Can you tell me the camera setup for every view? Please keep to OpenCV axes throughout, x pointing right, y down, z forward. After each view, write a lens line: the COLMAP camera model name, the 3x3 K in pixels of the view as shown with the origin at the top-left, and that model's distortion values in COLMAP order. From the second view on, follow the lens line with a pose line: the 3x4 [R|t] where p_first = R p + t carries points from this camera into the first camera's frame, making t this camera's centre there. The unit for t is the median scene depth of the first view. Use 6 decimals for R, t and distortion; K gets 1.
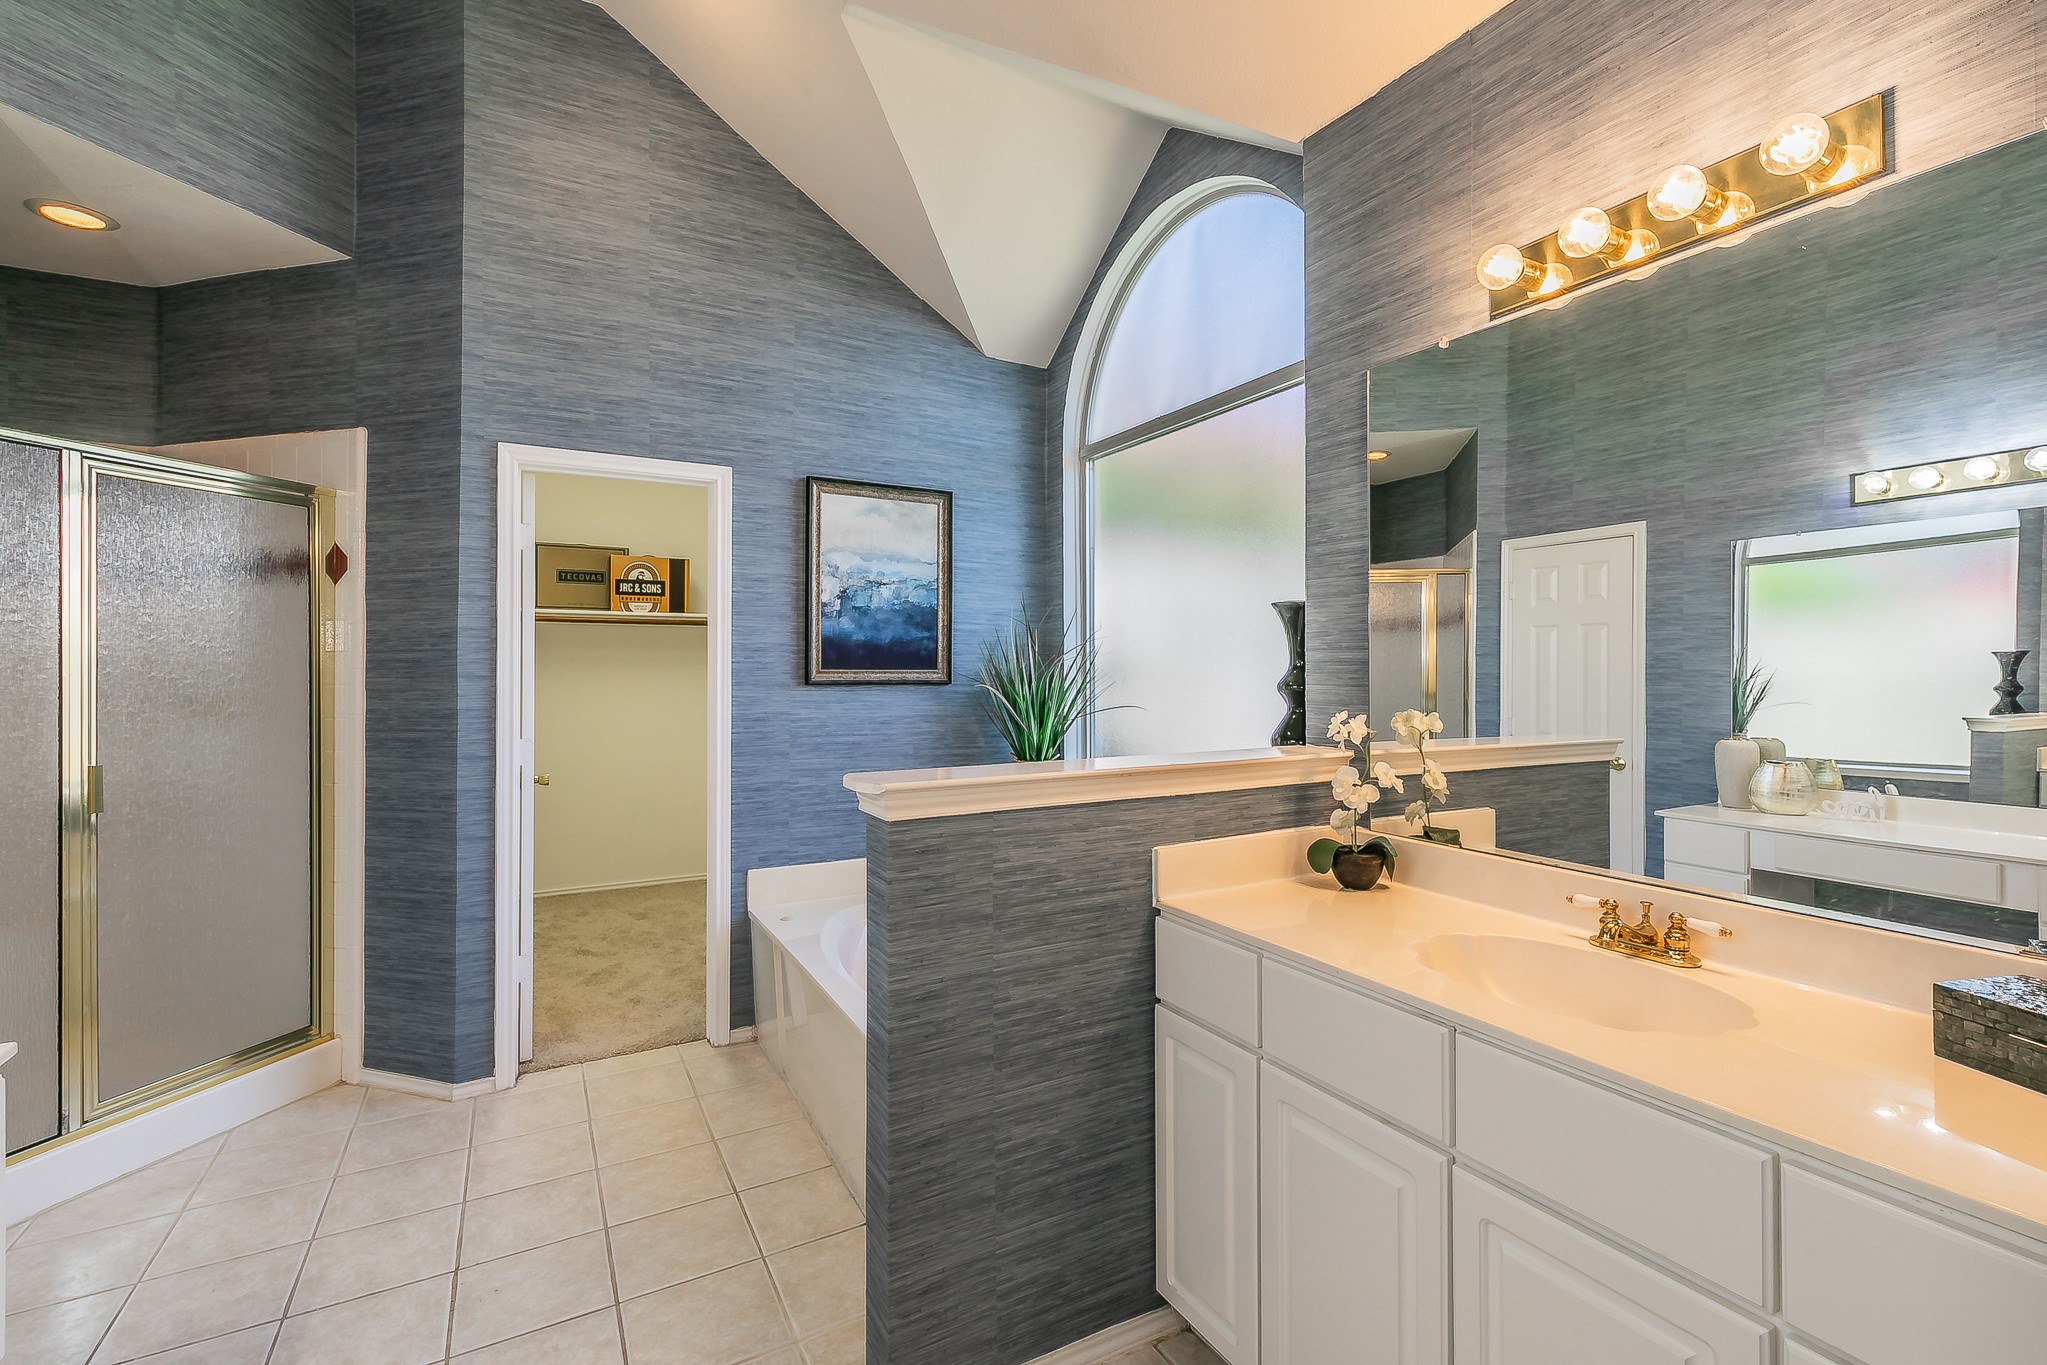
lens RADIAL K [[902.5, 0, 1056.4], [0, 902.5, 658.4], [0, 0, 1]] dist [-0.001410, -0.000333]
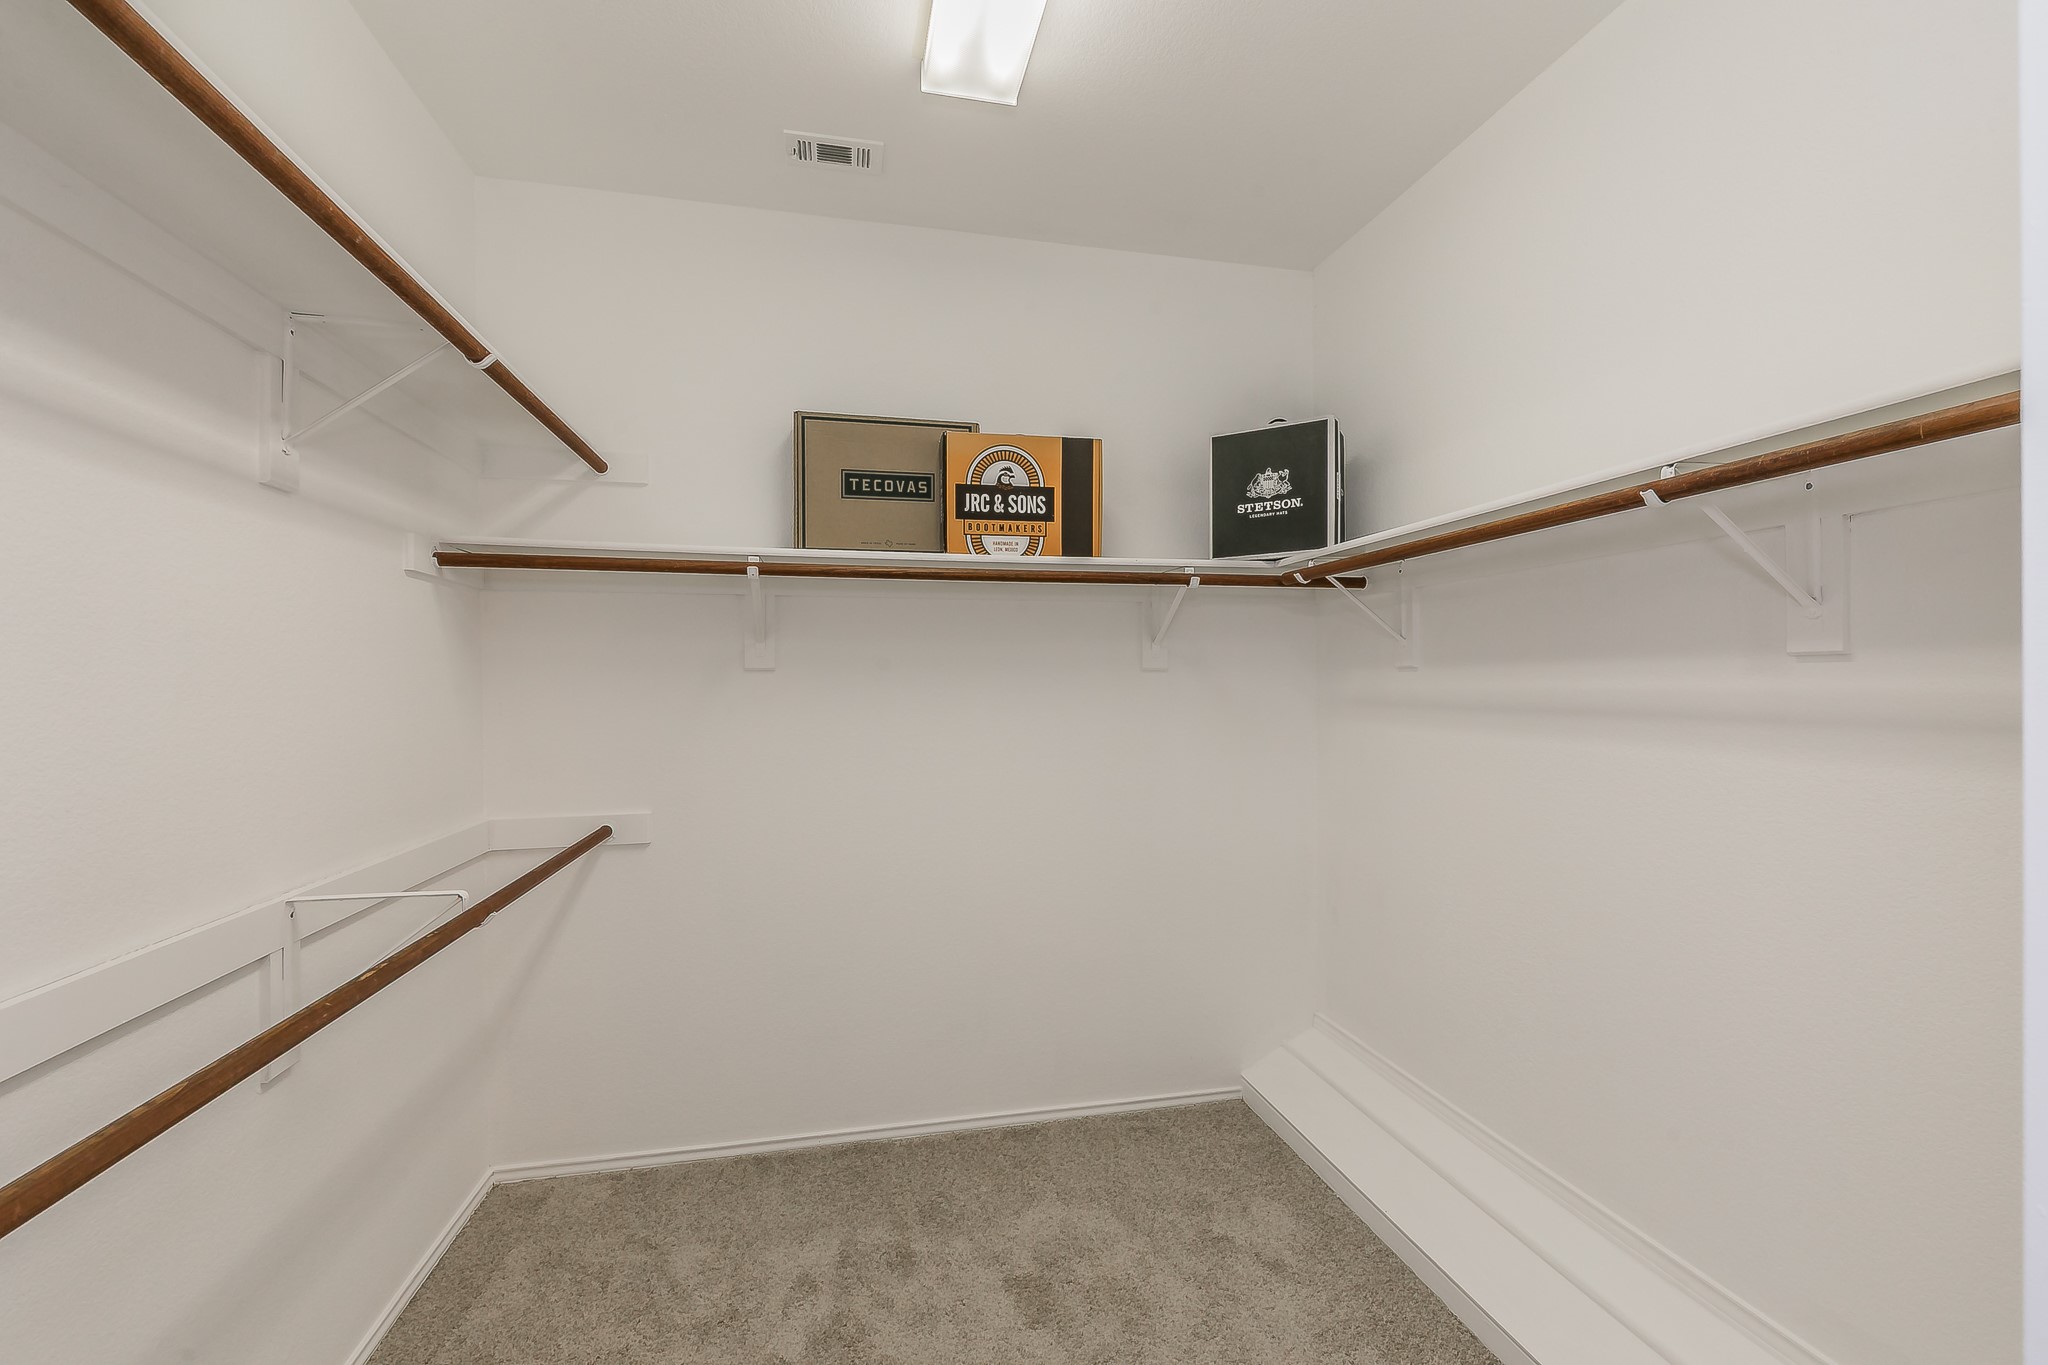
lens RADIAL K [[892.7, 0, 1027.6], [0, 892.7, 673.2], [0, 0, 1]] dist [-0.000410, -0.000498]
pose [[0.950354, -0.005389, -0.311124, -0.516070], [0.007162, 0.999964, 0.004558, 0.010238], [0.311088, -0.006560, 0.950358, 0.953827]]
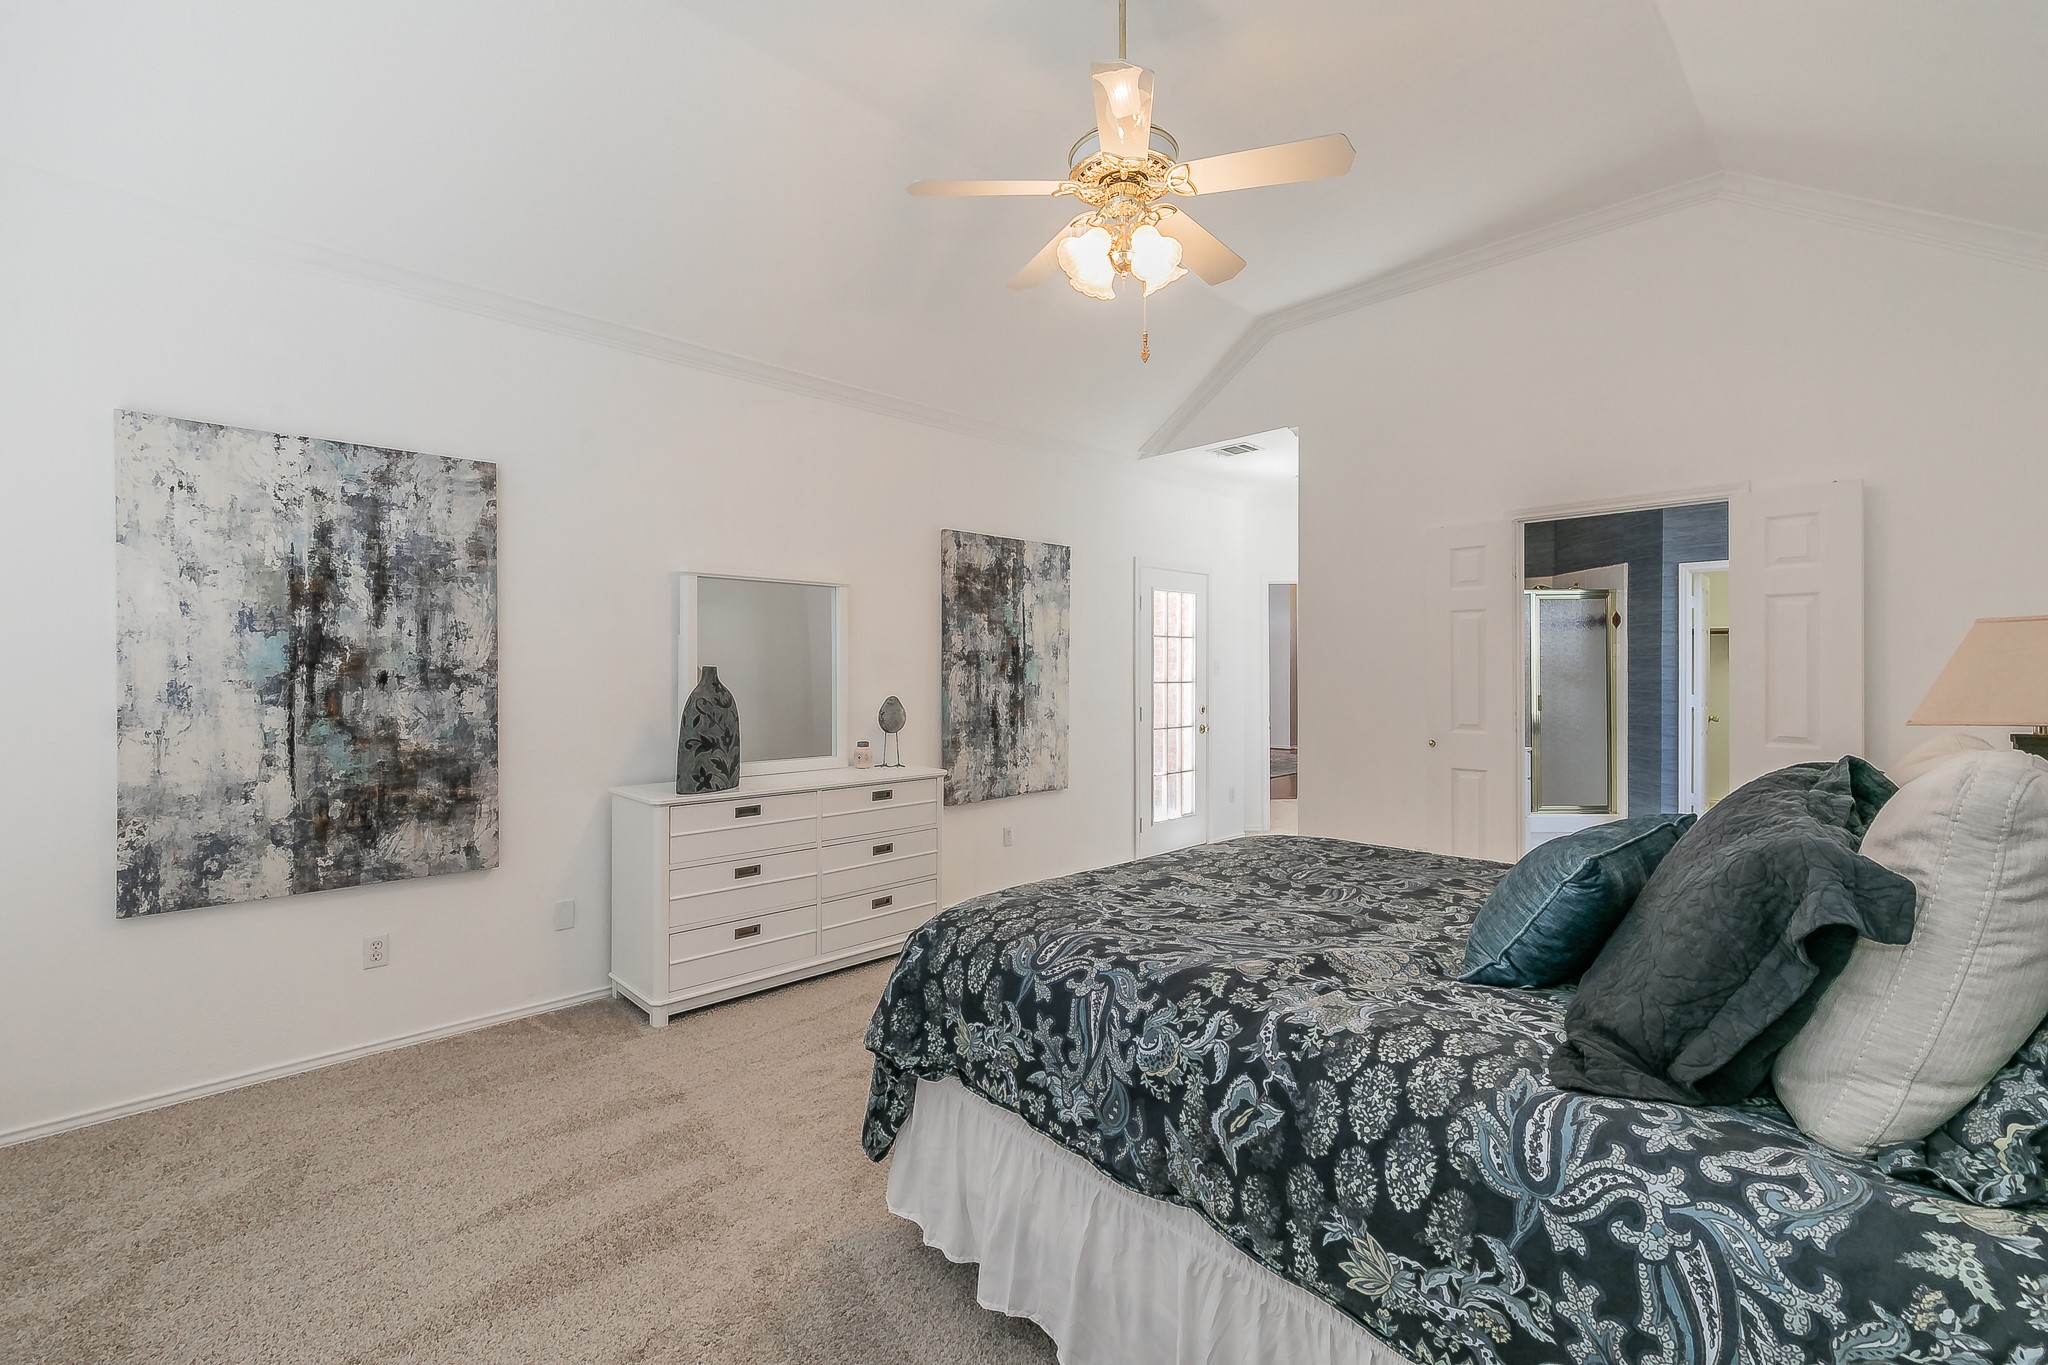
lens RADIAL K [[892.7, 0, 1027.6], [0, 892.7, 673.2], [0, 0, 1]] dist [-0.000410, -0.000498]
pose [[0.251239, 0.005867, -0.967907, 1.058006], [0.012160, 0.999884, 0.009218, -0.003103], [0.967849, -0.014086, 0.251138, -1.068445]]
